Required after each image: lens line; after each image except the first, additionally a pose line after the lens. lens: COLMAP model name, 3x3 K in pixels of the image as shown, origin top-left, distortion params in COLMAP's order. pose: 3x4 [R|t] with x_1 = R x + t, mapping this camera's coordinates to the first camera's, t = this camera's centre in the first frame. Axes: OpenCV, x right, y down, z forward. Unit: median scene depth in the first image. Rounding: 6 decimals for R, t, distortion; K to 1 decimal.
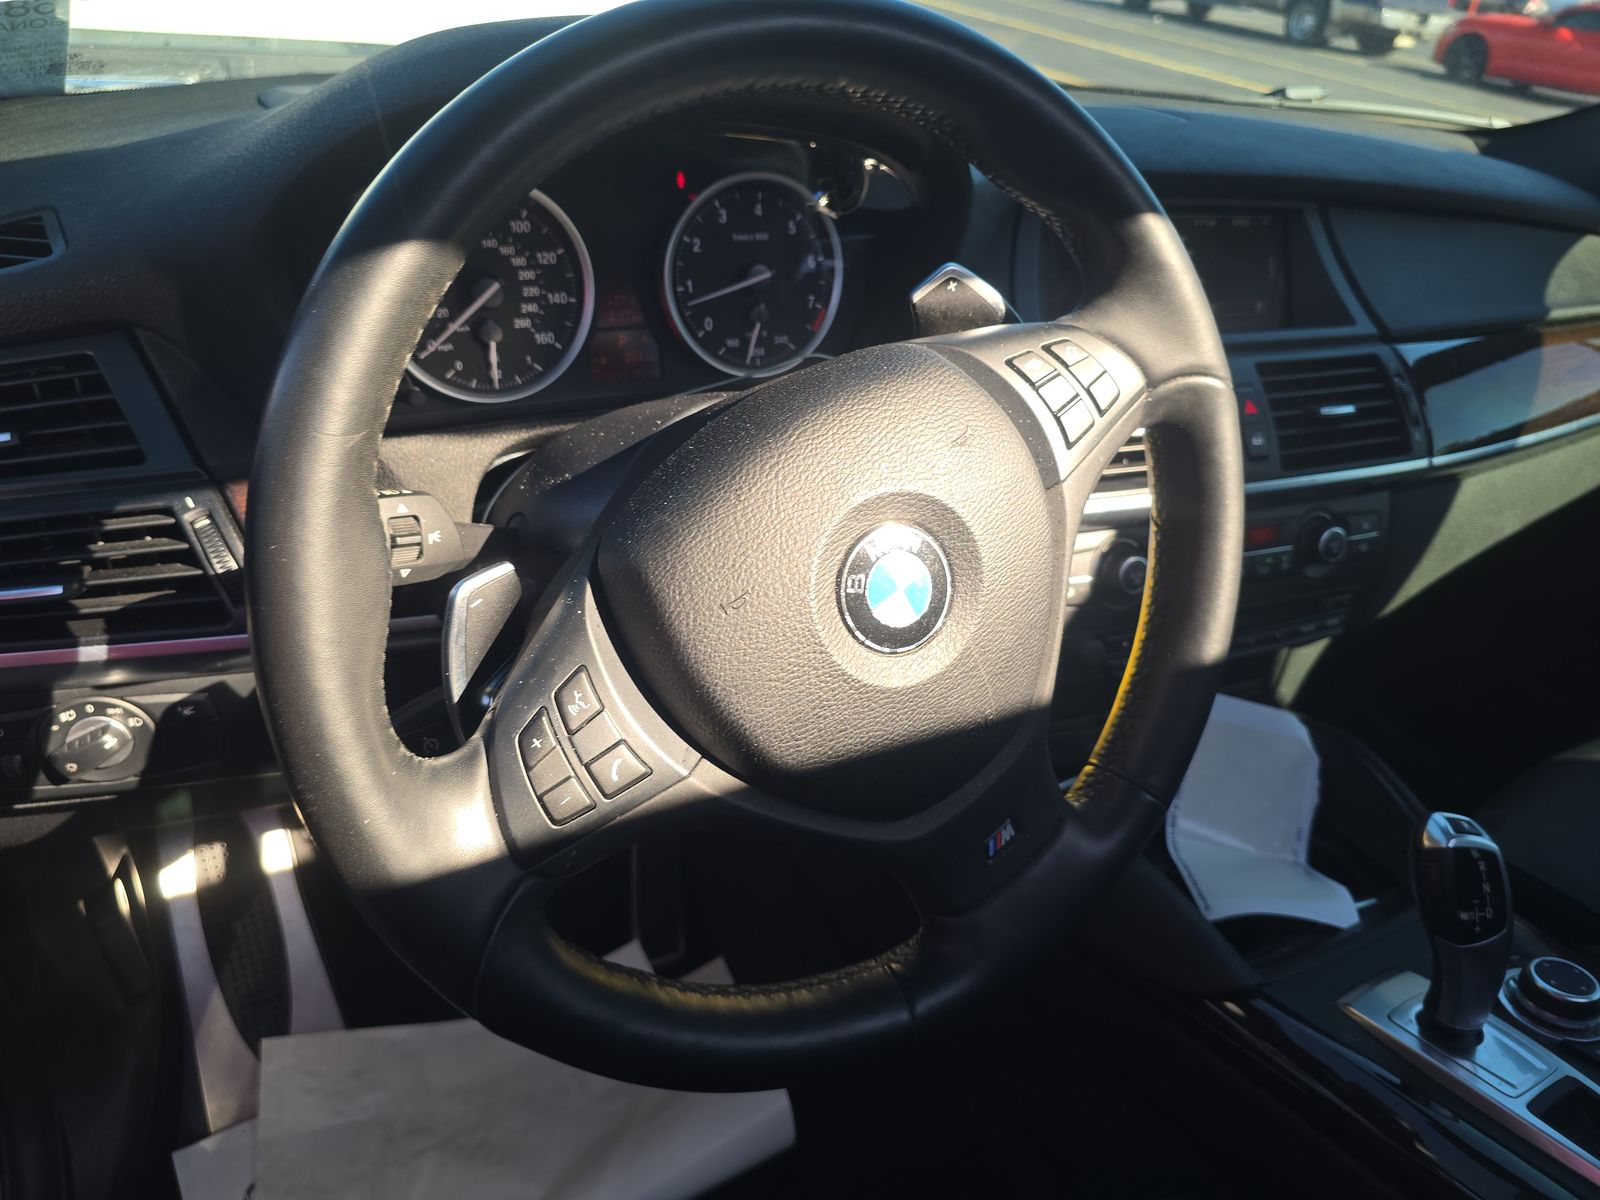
lens RADIAL K [[1096.9, 0, 798.2], [0, 1096.9, 597.7], [0, 0, 1]] dist [0.007768, -0.020136]
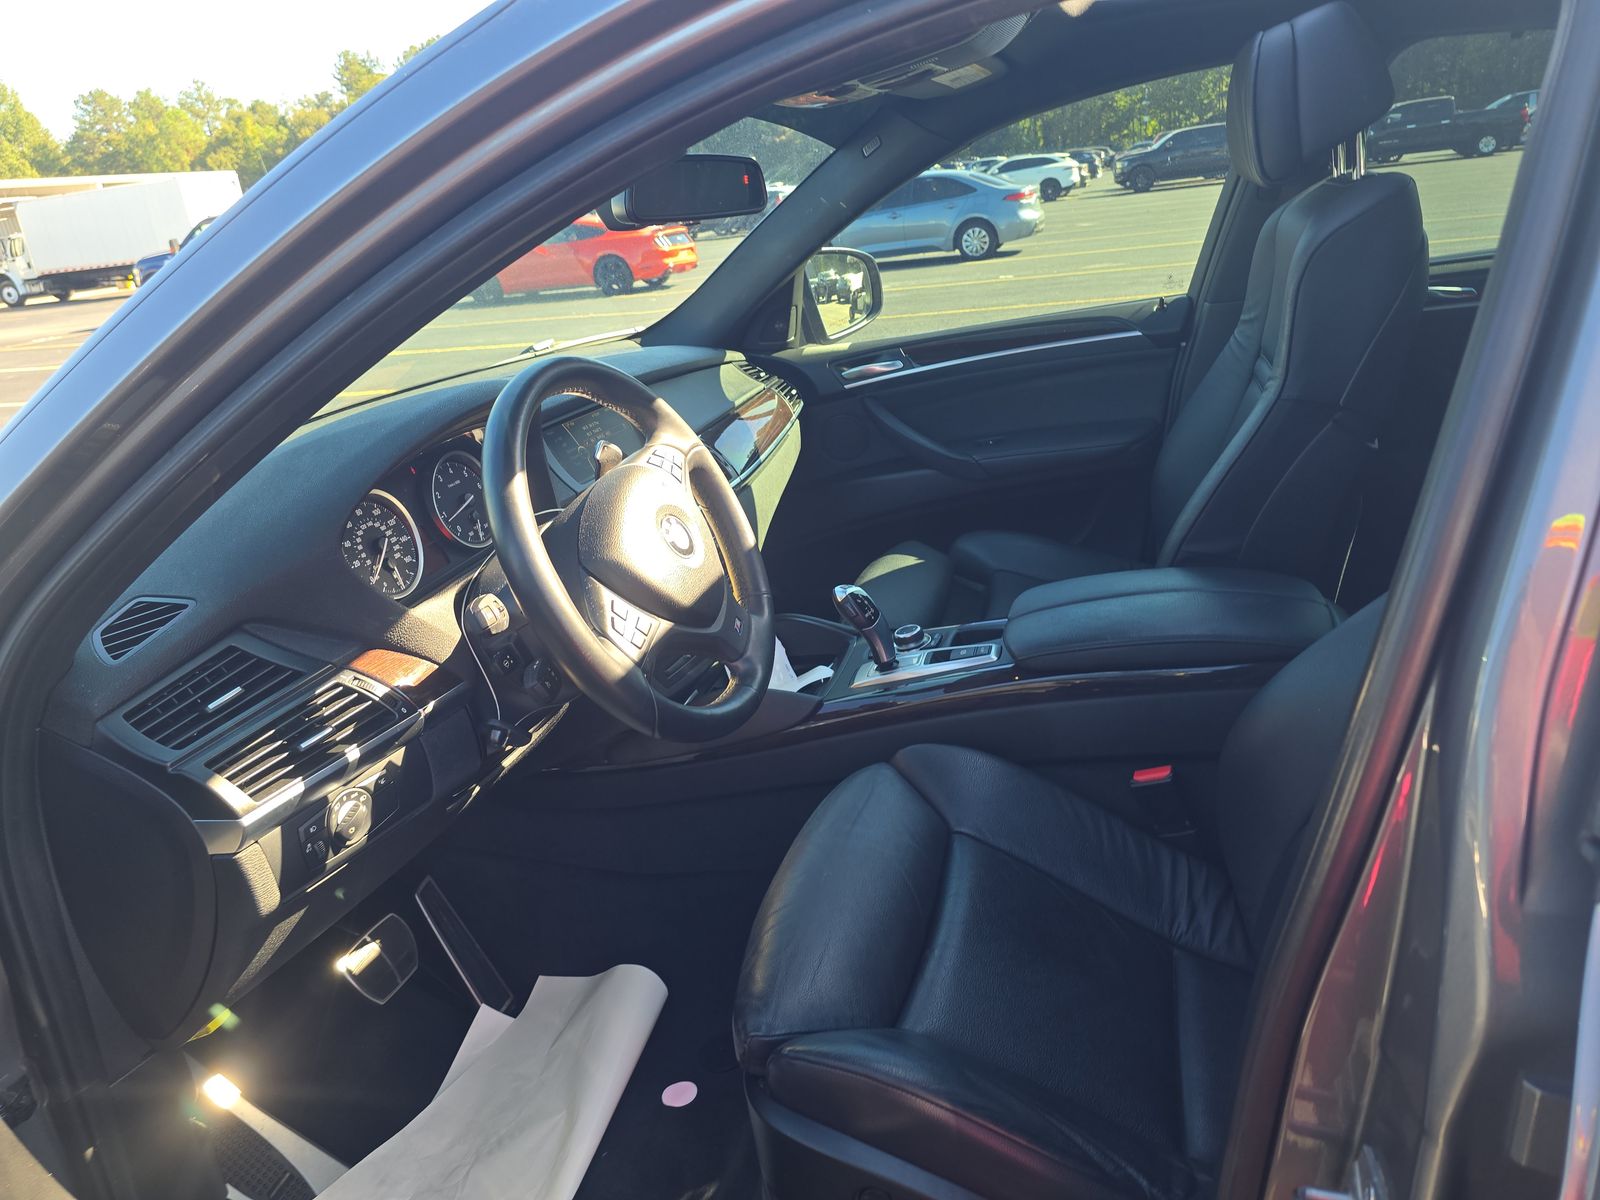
lens RADIAL K [[1096.9, 0, 798.0], [0, 1096.9, 601.8], [0, 0, 1]] dist [0.007768, -0.020136]
pose [[0.676266, -0.414741, 0.608814, -0.961027], [0.528979, 0.848581, -0.009509, 0.207769], [-0.512684, 0.328480, 0.793256, -0.856297]]
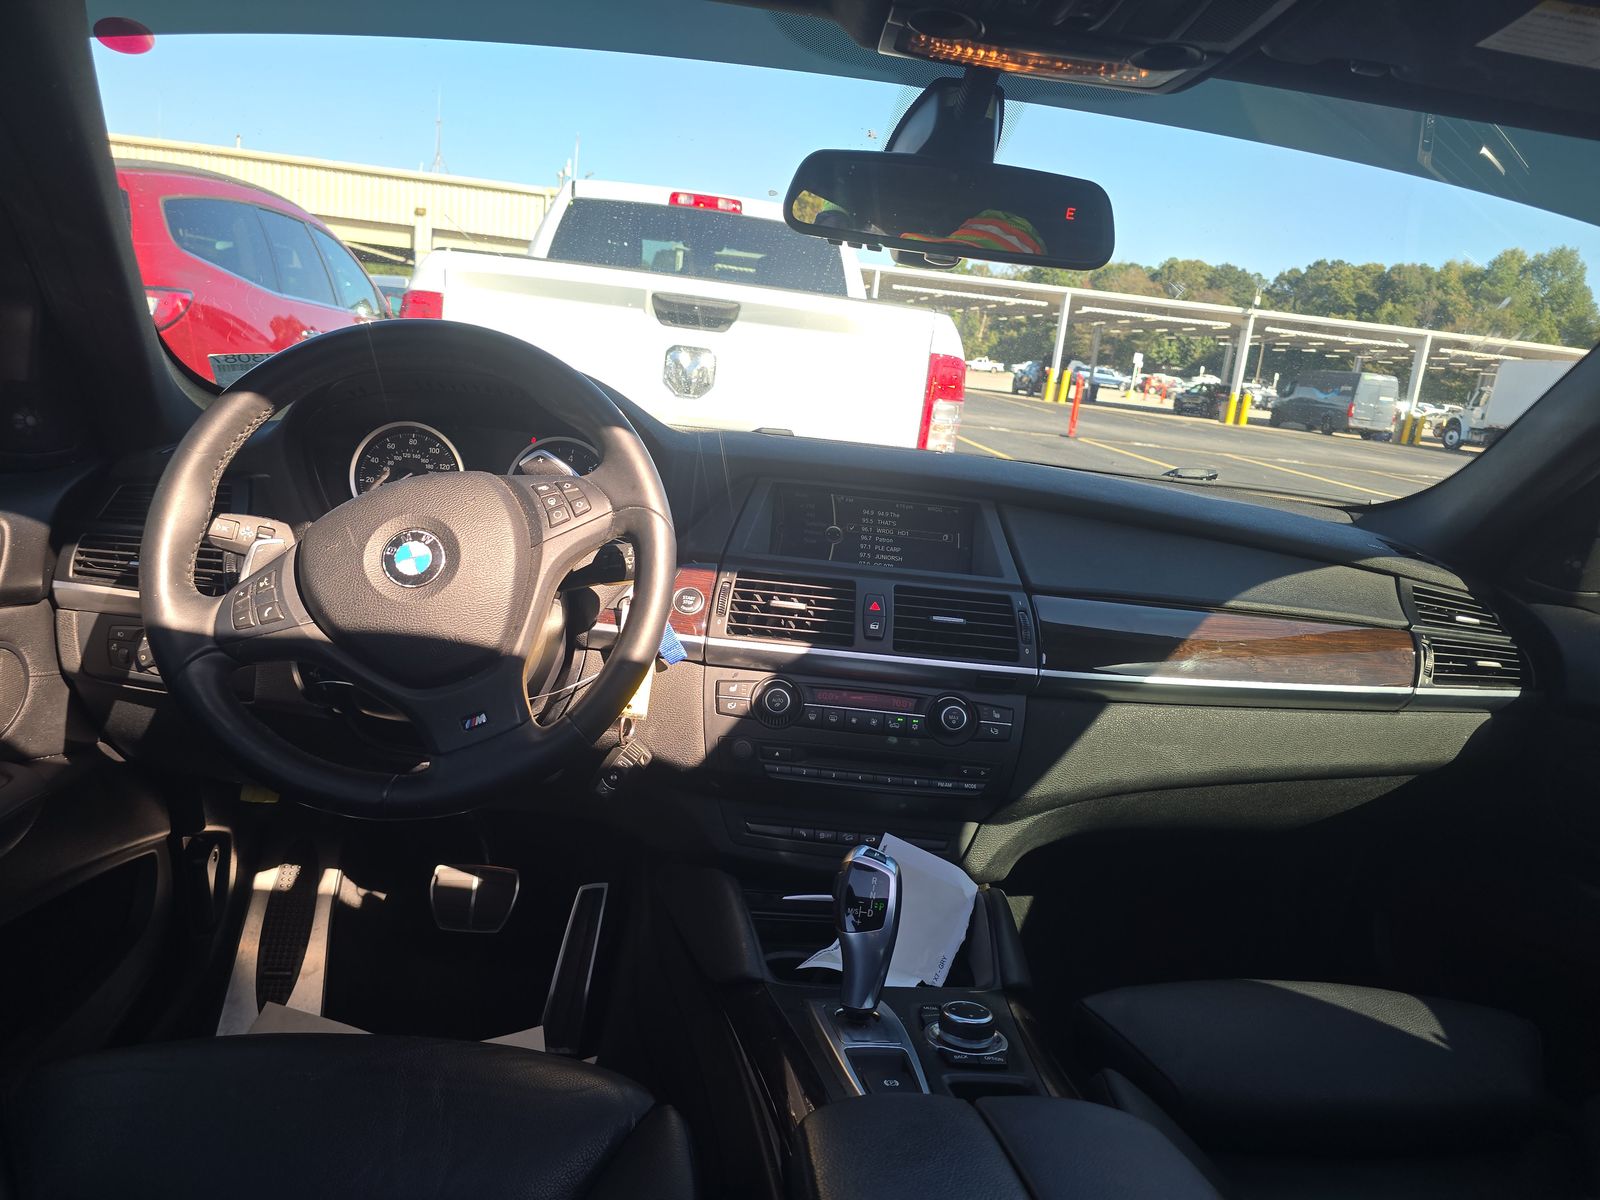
lens RADIAL K [[1096.9, 0, 800.2], [0, 1096.9, 599.9], [0, 0, 1]] dist [0.007768, -0.020136]
pose [[0.932436, 0.082860, -0.351707, 1.039807], [-0.207162, 0.920086, -0.332453, 0.416813], [0.296053, 0.382852, 0.875087, -0.425426]]
